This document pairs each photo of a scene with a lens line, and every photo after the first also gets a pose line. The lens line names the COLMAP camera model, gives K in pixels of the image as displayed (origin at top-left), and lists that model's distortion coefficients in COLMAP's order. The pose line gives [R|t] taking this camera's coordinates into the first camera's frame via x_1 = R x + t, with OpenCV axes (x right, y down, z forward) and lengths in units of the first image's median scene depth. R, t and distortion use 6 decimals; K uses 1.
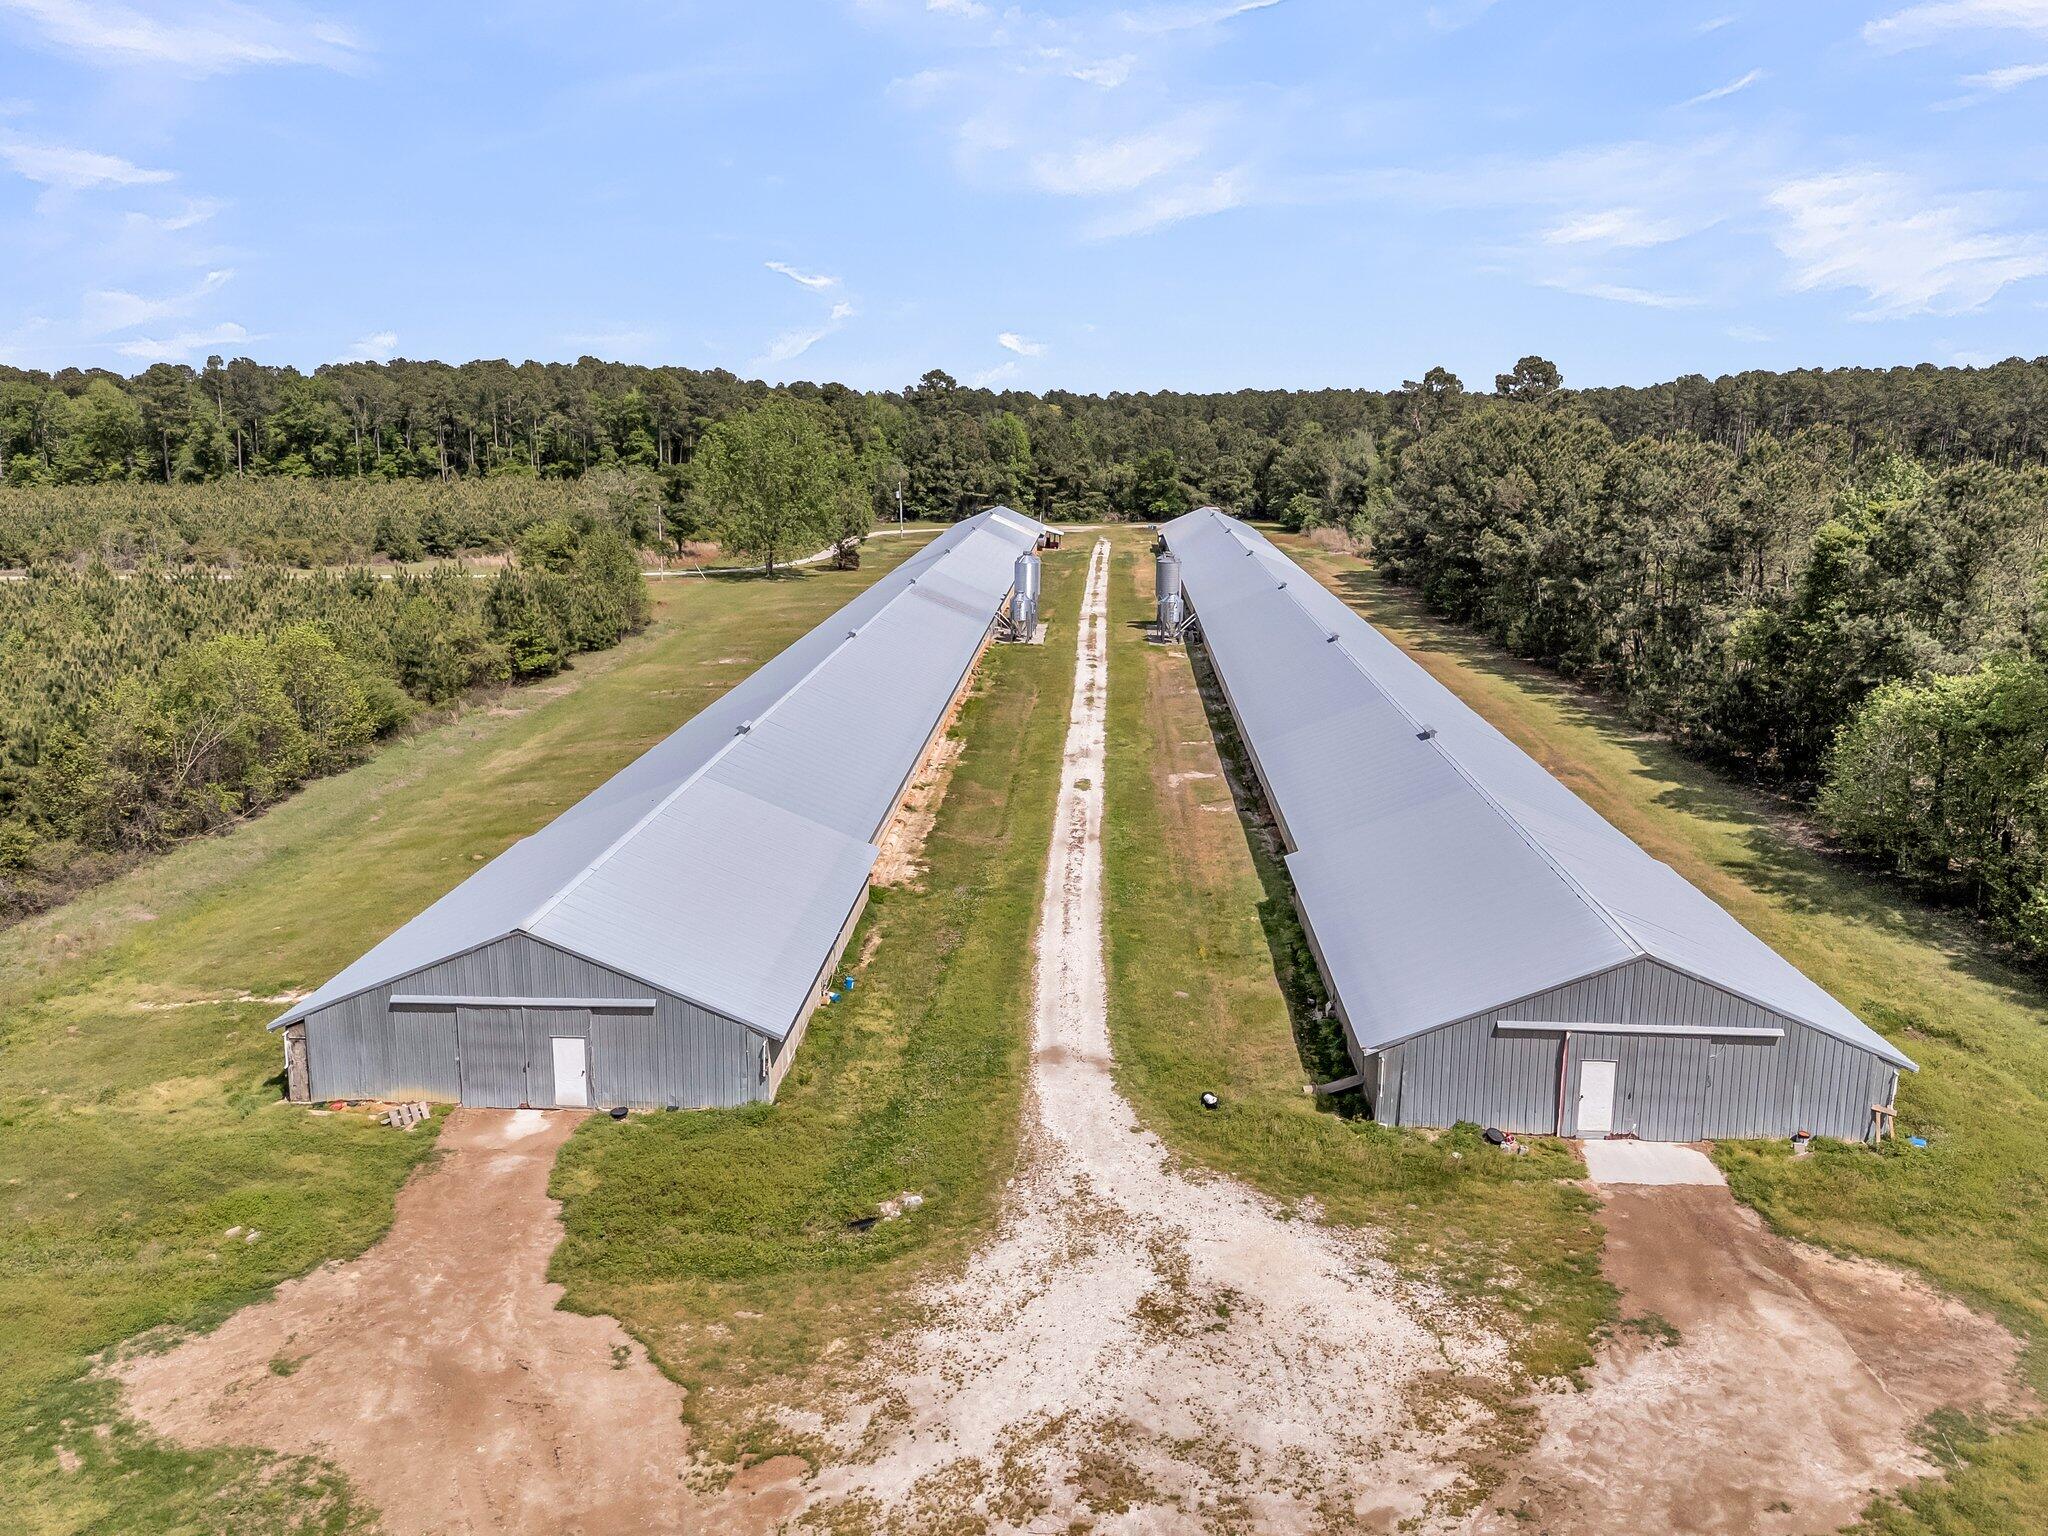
lens RADIAL K [[1524.6, 0, 1033.9], [0, 1524.6, 760.3], [0, 0, 1]] dist [0.085595, -0.076688]
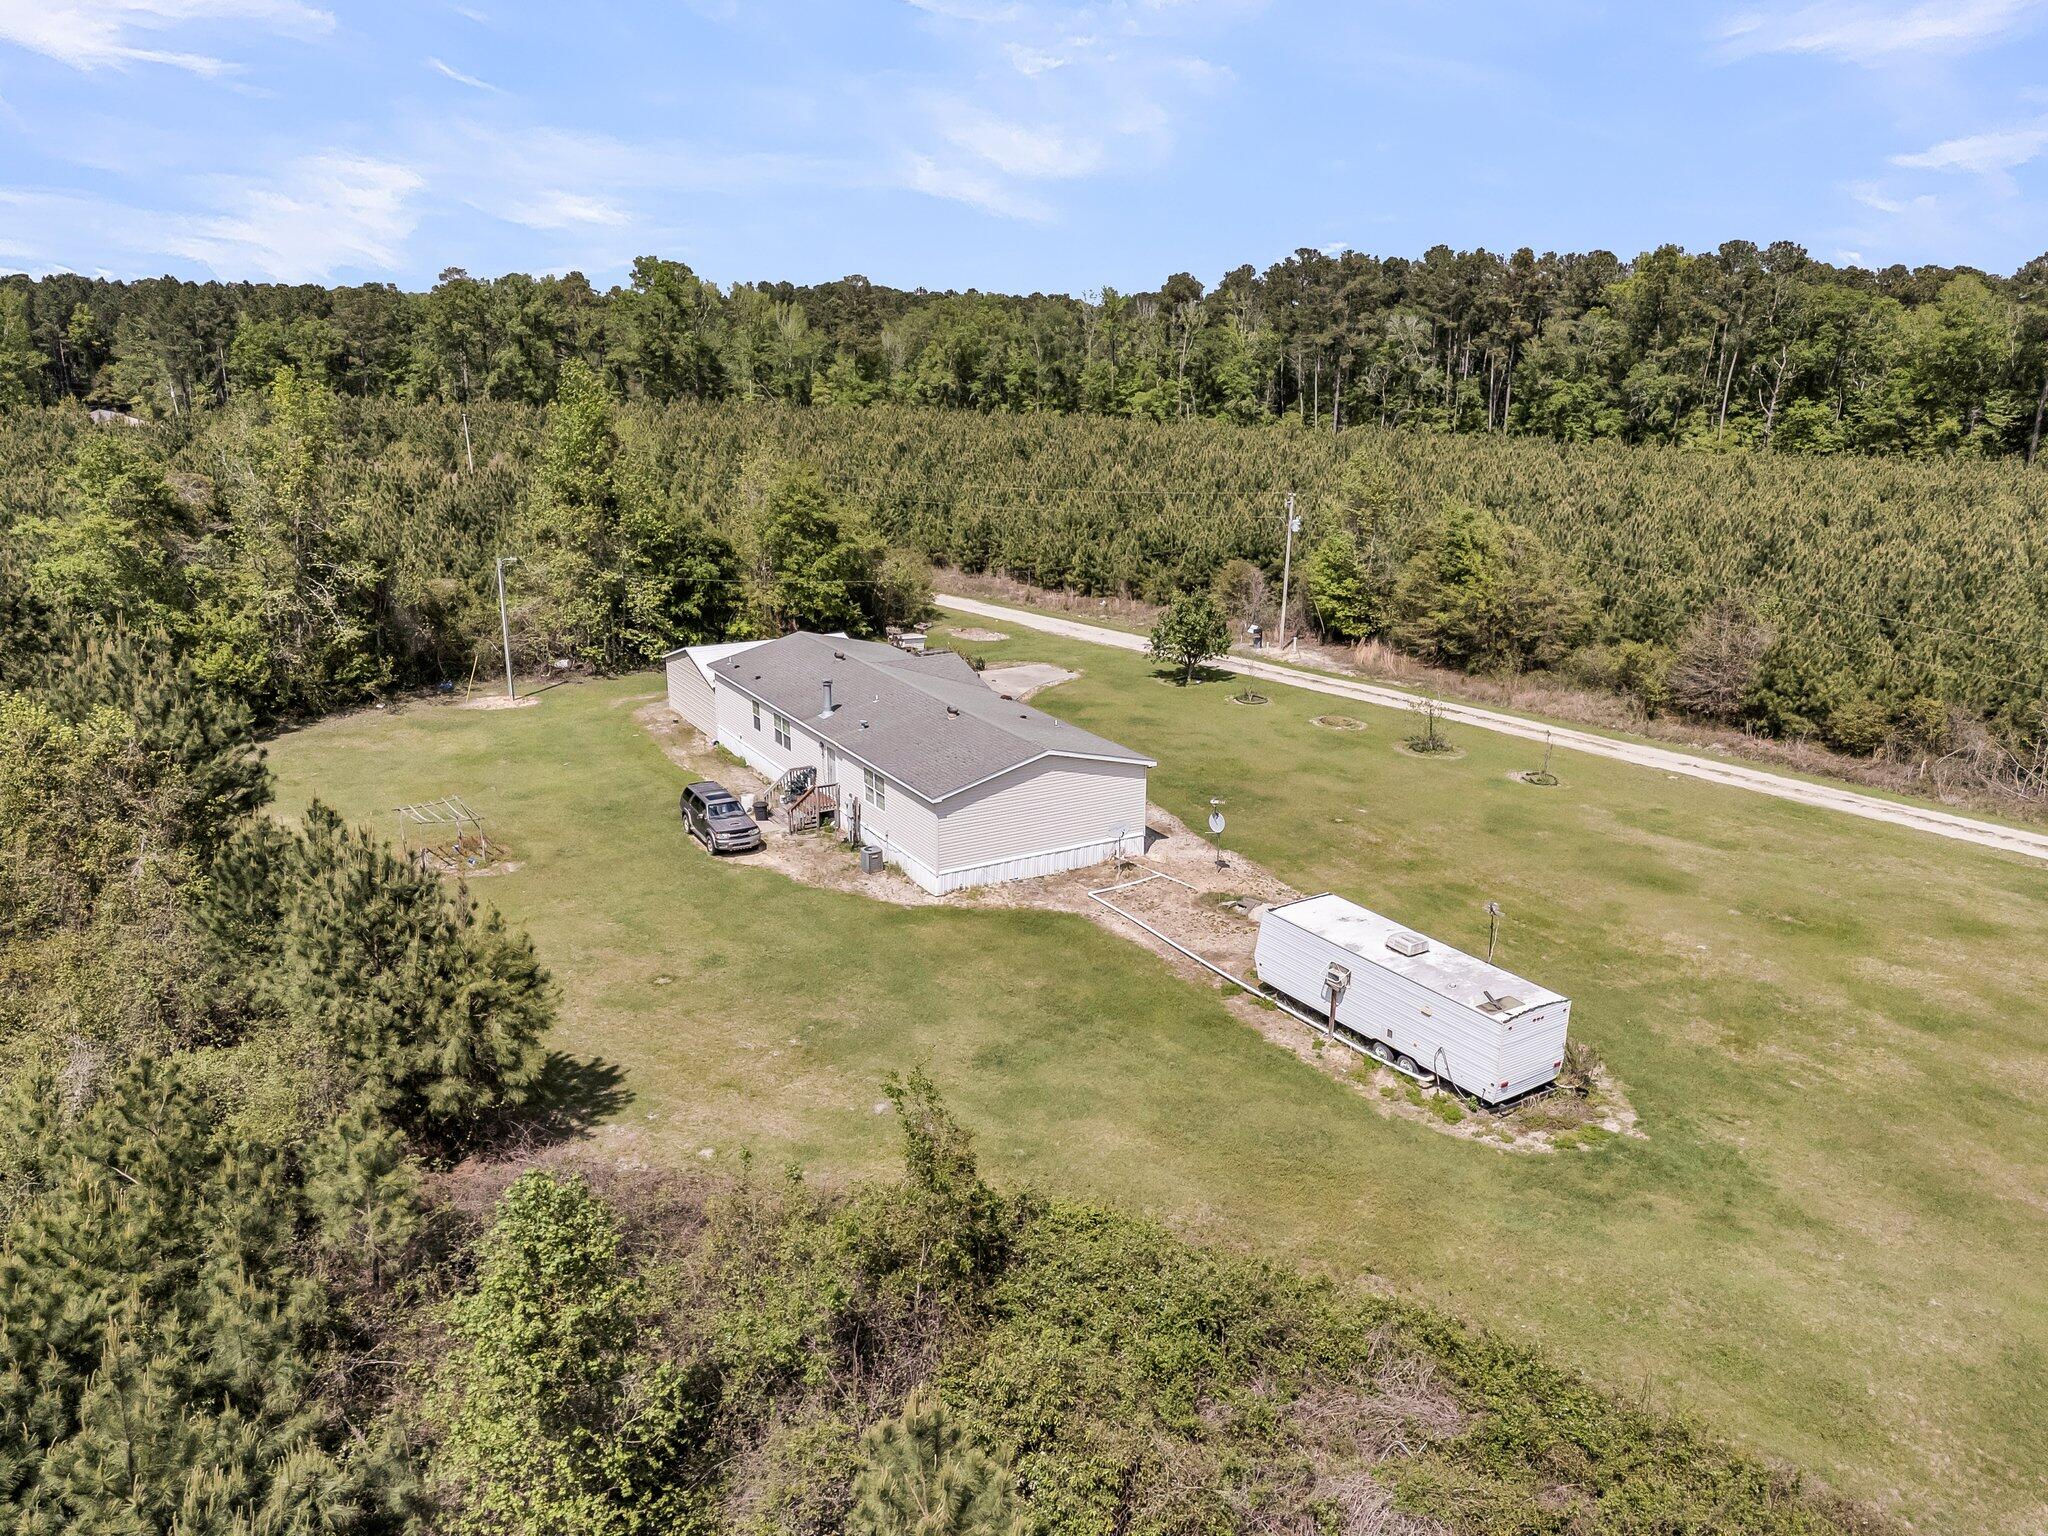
lens RADIAL K [[1524.6, 0, 1033.9], [0, 1524.6, 760.3], [0, 0, 1]] dist [0.085595, -0.076688]
pose [[0.545983, 0.235283, -0.804080, -0.619549], [-0.194302, 0.969149, 0.151649, -0.197150], [0.814954, 0.073437, 0.574854, 0.868493]]
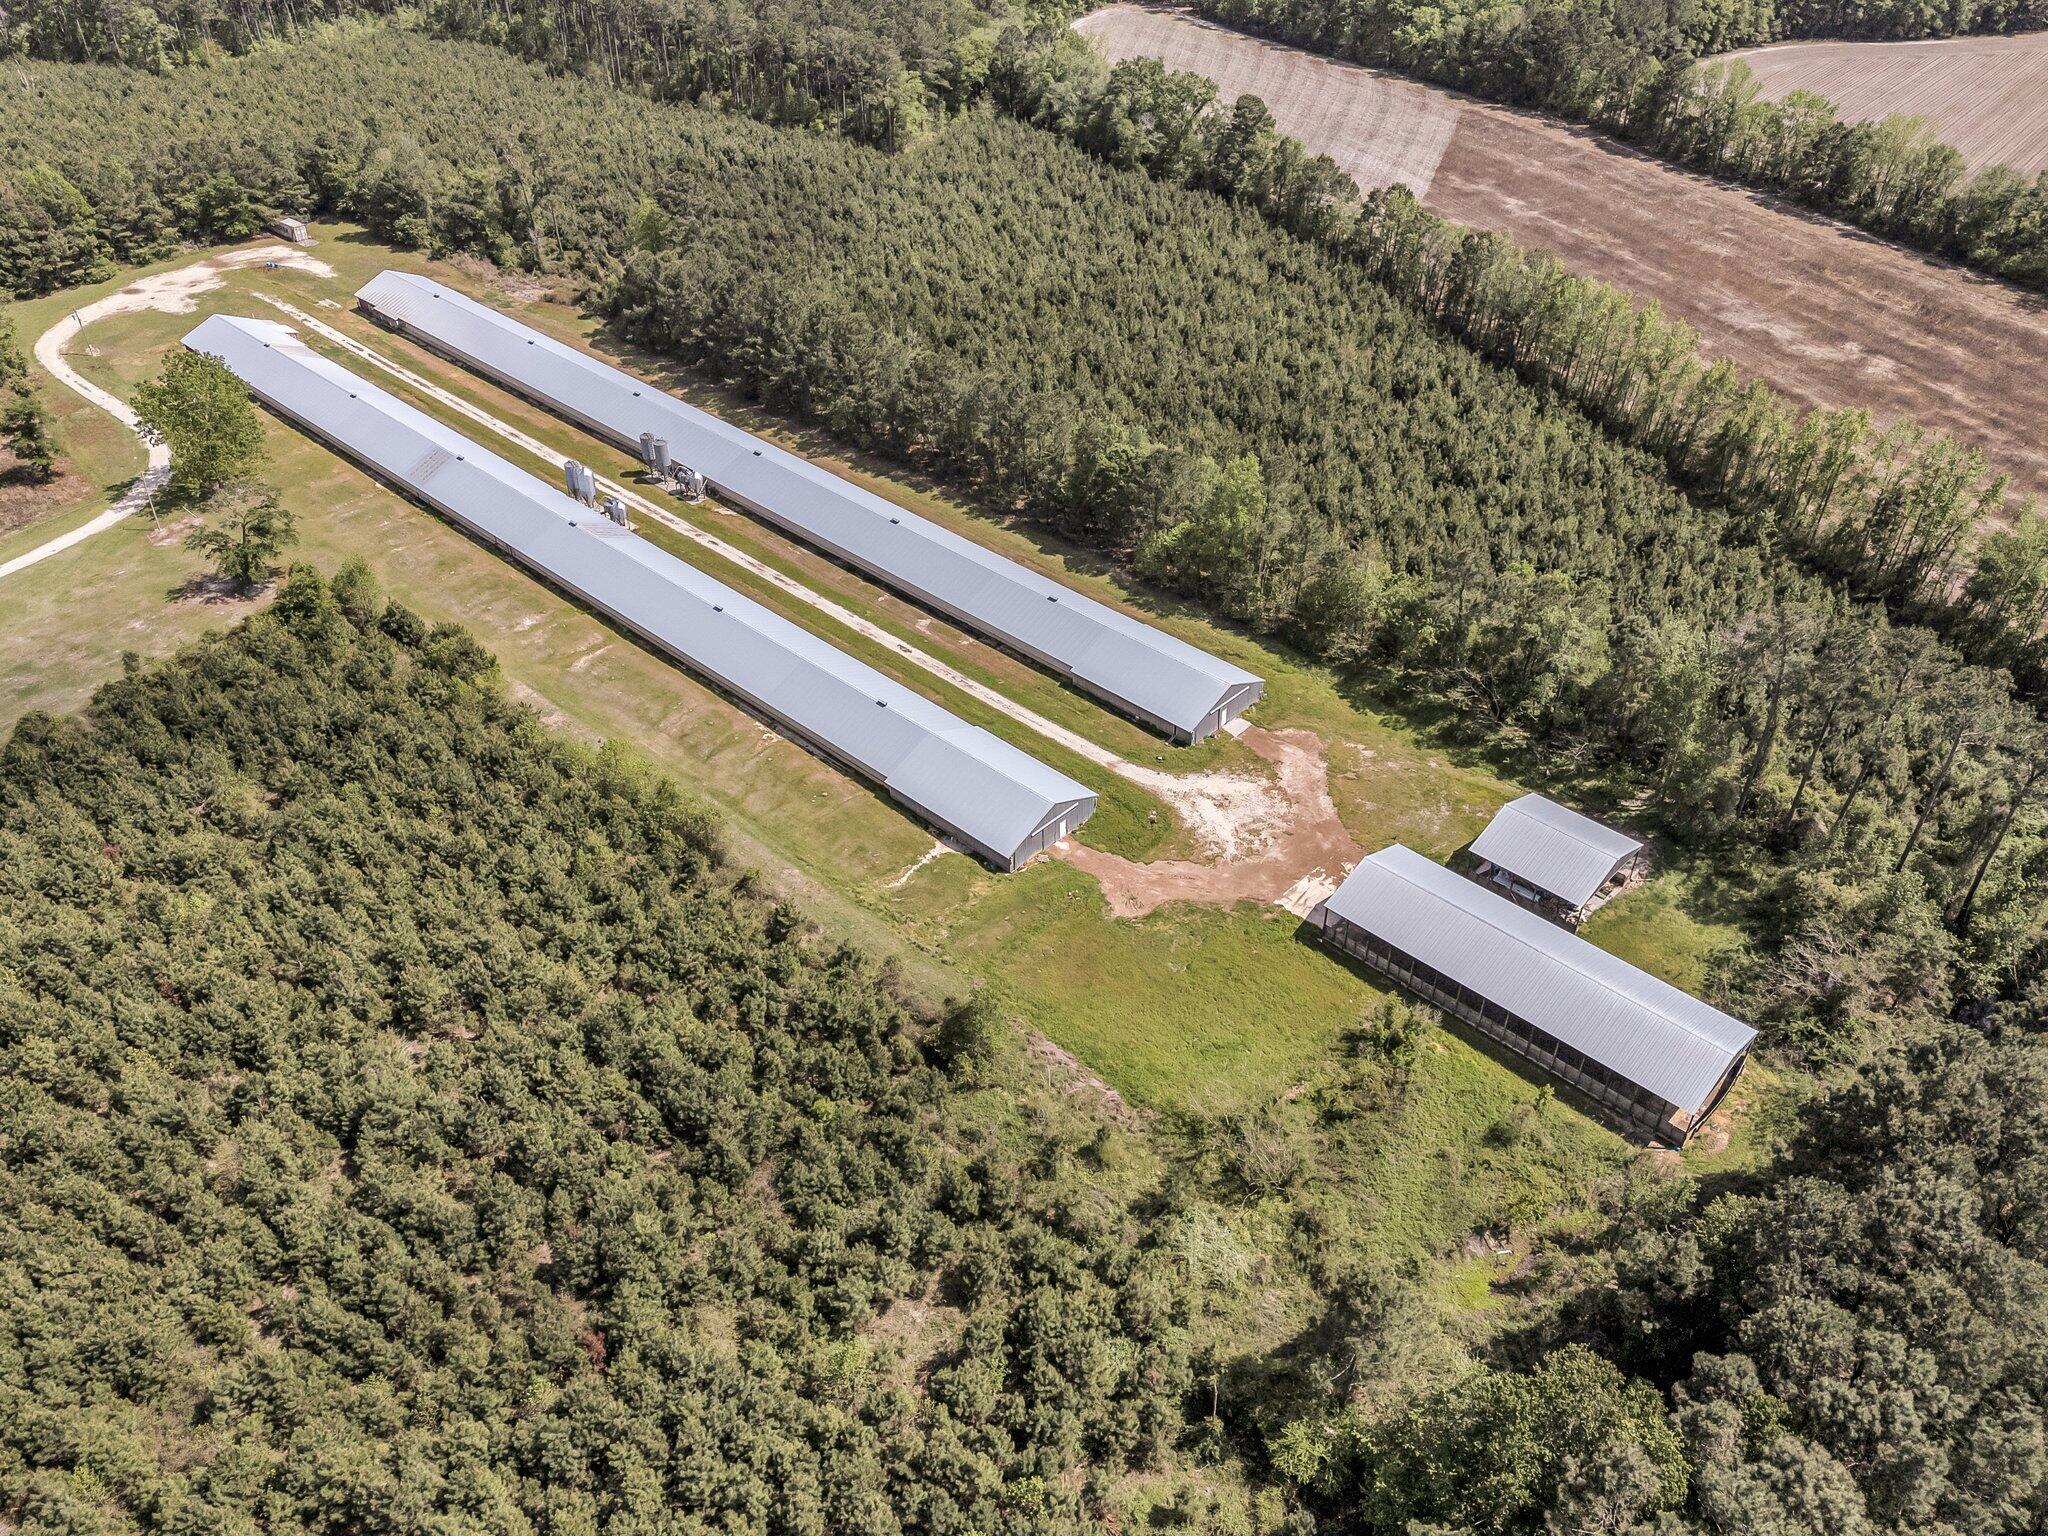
lens RADIAL K [[1524.6, 0, 1033.9], [0, 1524.6, 760.3], [0, 0, 1]] dist [0.085595, -0.076688]
pose [[0.644736, -0.461349, 0.609486, -0.856868], [0.165480, 0.862664, 0.477941, -0.587347], [-0.746279, -0.207288, 0.632534, -0.433837]]
